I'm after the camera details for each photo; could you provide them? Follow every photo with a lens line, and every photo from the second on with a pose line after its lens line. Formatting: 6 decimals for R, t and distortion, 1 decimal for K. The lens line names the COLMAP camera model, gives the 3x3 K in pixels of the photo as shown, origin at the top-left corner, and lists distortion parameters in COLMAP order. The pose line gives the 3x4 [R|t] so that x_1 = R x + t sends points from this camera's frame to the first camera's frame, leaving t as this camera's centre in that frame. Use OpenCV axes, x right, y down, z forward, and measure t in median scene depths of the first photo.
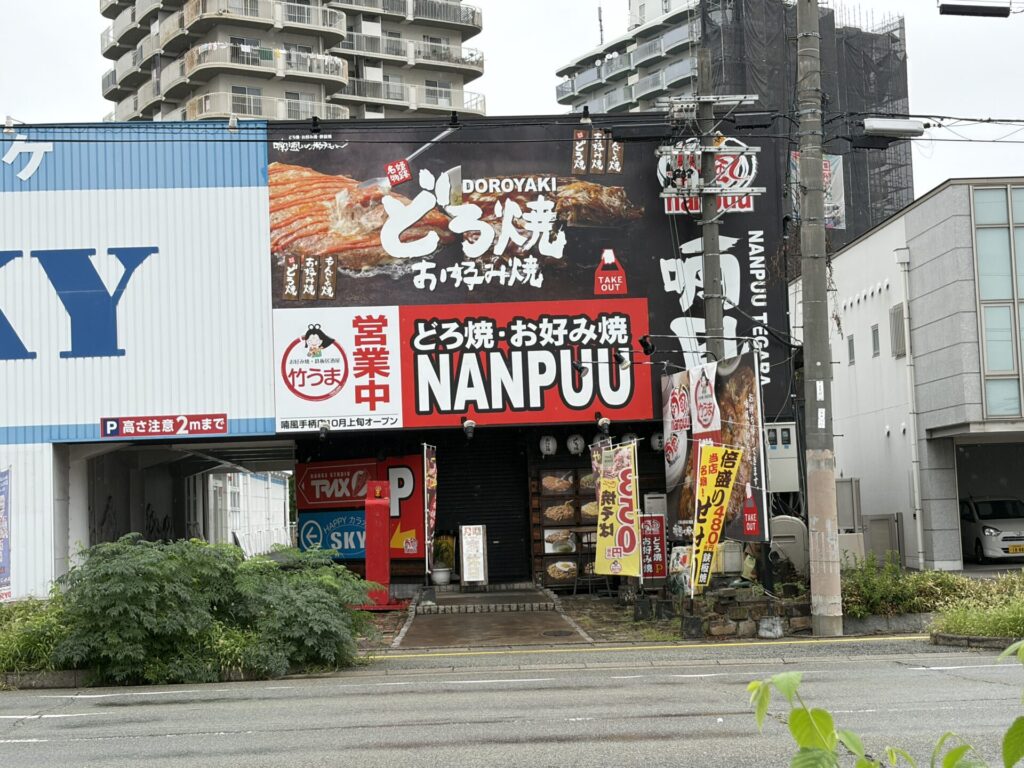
lens RADIAL K [[1616.2, 0, 512.7], [0, 1616.2, 383.3], [0, 0, 1]] dist [0.138954, 0.000000]
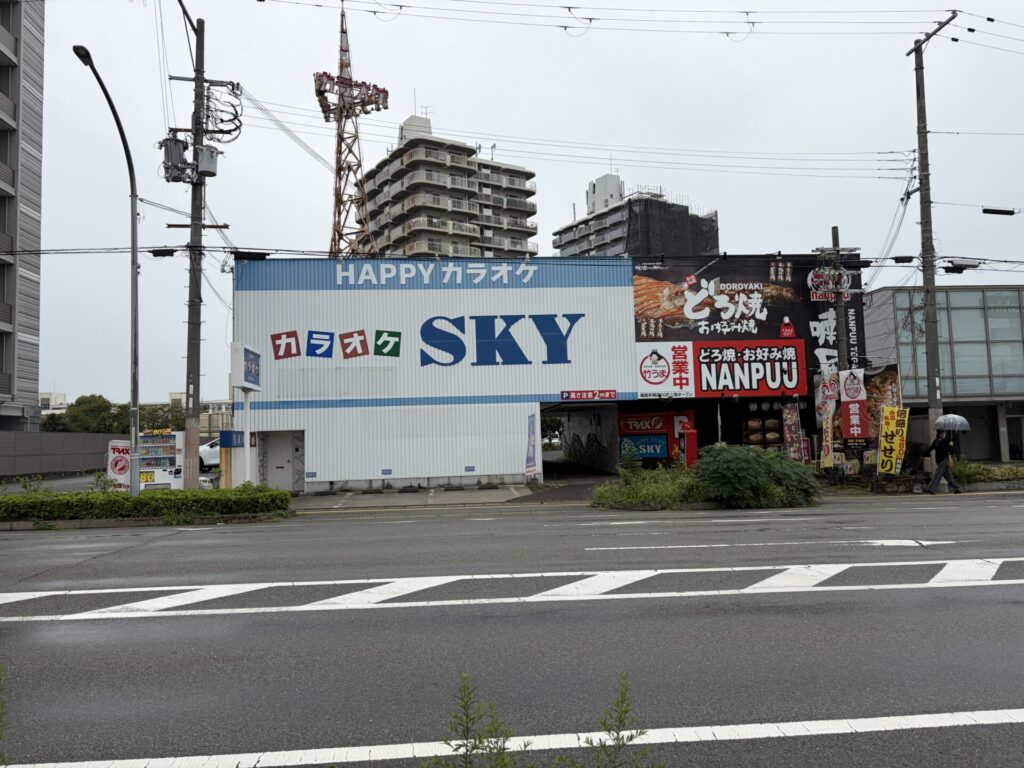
lens RADIAL K [[777.1, 0, 510.8], [0, 777.1, 387.1], [0, 0, 1]] dist [0.073698, -0.021900]
pose [[0.999390, 0.010610, 0.033263, -0.347802], [-0.010826, 0.999921, 0.006329, 0.009606], [-0.033194, -0.006685, 0.999427, -0.043542]]
